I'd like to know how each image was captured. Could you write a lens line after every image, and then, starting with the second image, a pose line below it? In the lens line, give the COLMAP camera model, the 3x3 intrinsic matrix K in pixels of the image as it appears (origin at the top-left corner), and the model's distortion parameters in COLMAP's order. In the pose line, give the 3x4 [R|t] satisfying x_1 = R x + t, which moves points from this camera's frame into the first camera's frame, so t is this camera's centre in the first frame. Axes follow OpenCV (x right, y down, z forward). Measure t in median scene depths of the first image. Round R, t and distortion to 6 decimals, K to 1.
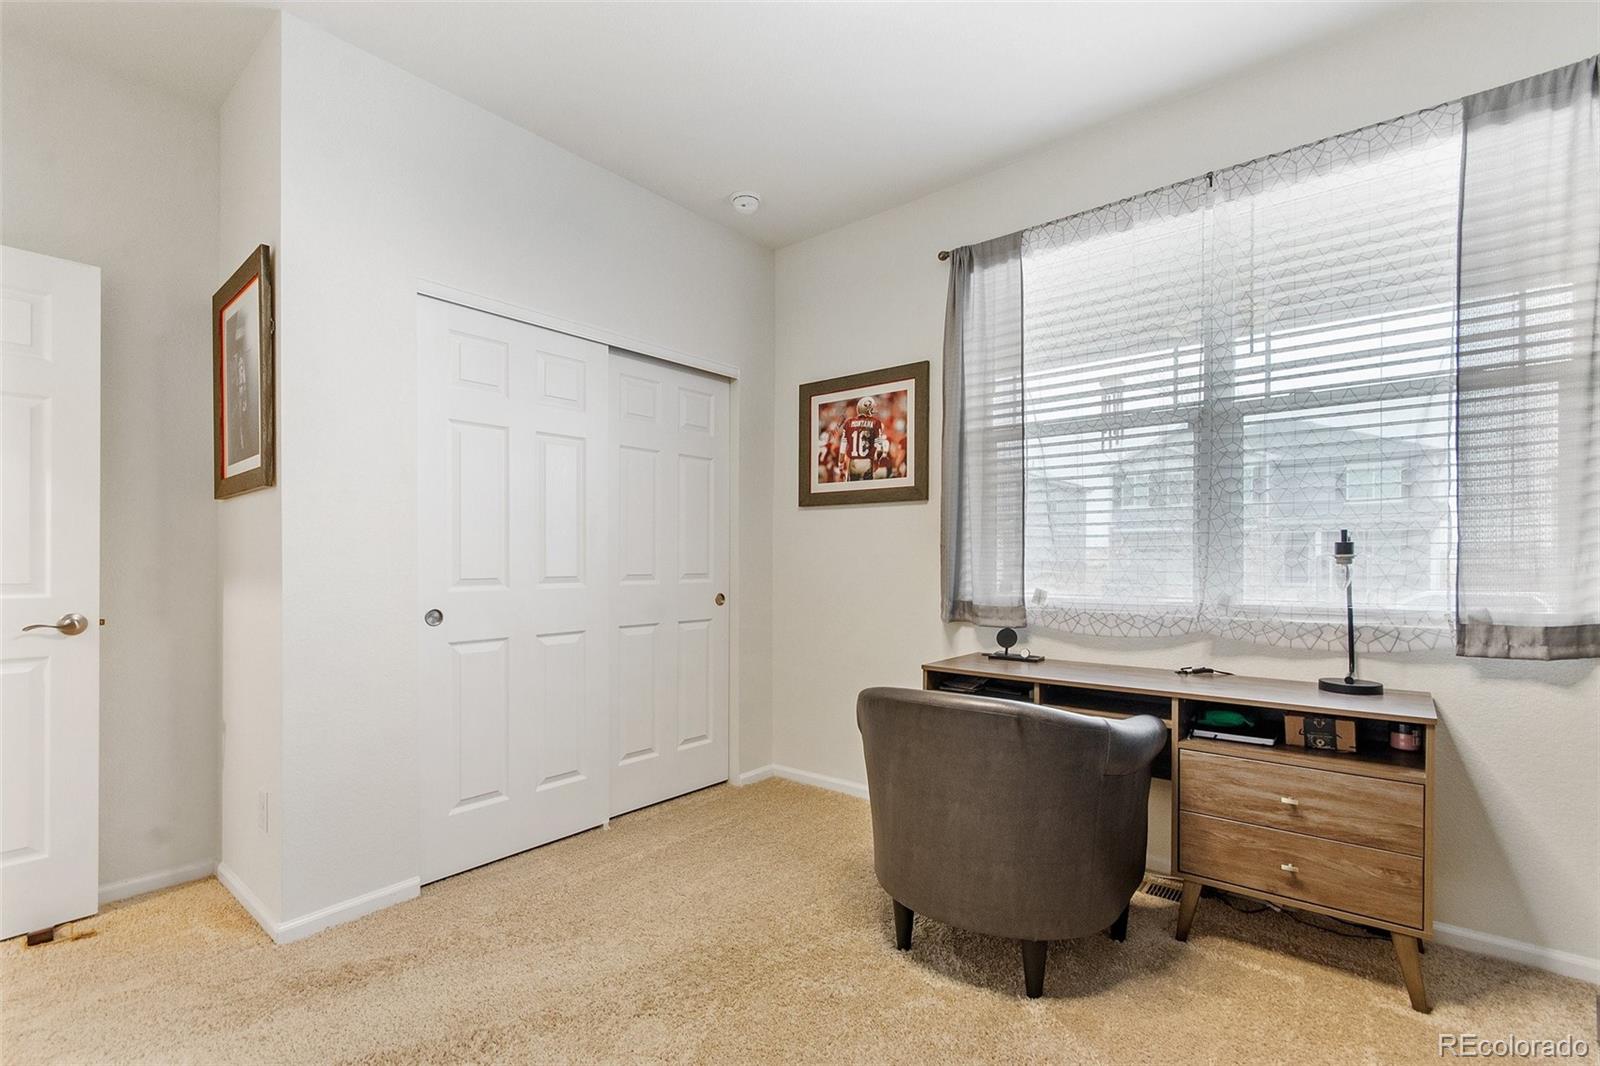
lens RADIAL K [[707.9, 0, 785.9], [0, 707.9, 555.3], [0, 0, 1]] dist [-0.001724, -0.001230]
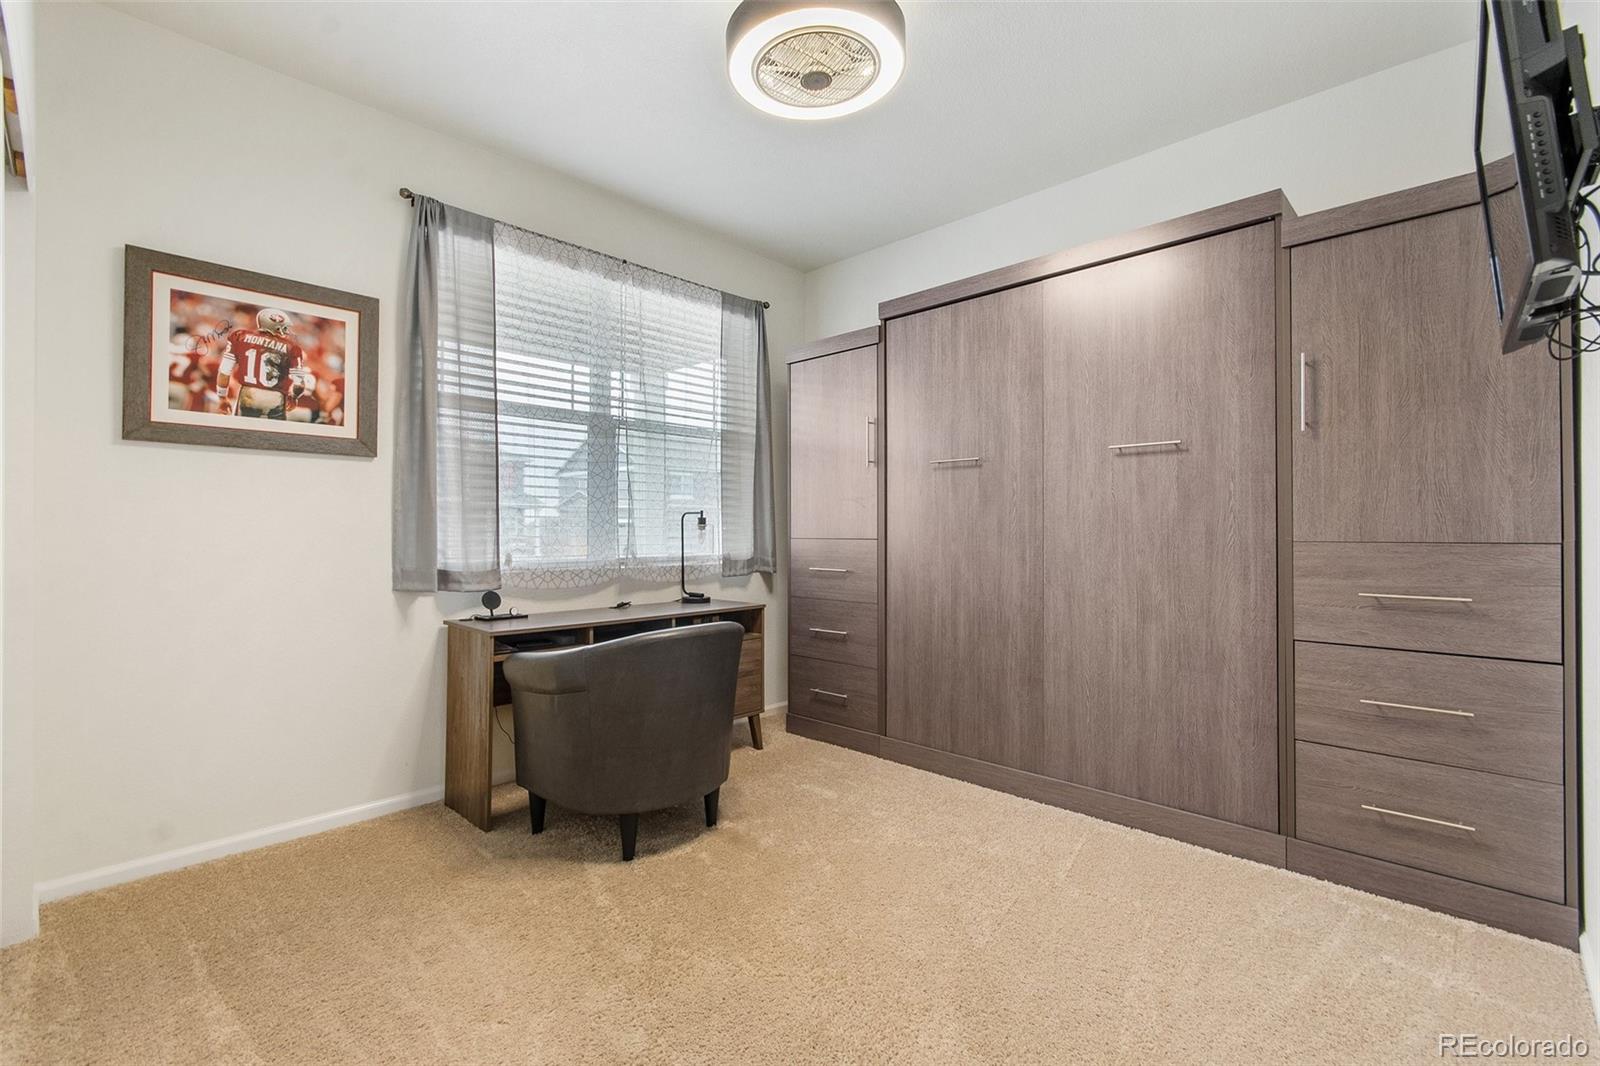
lens RADIAL K [[707.9, 0, 794.9], [0, 707.9, 532.1], [0, 0, 1]] dist [-0.001724, -0.001230]
pose [[0.079553, 0.005642, 0.996815, -0.611044], [0.001160, 0.999983, -0.005753, 0.018995], [-0.996830, 0.001614, 0.079545, 0.403105]]
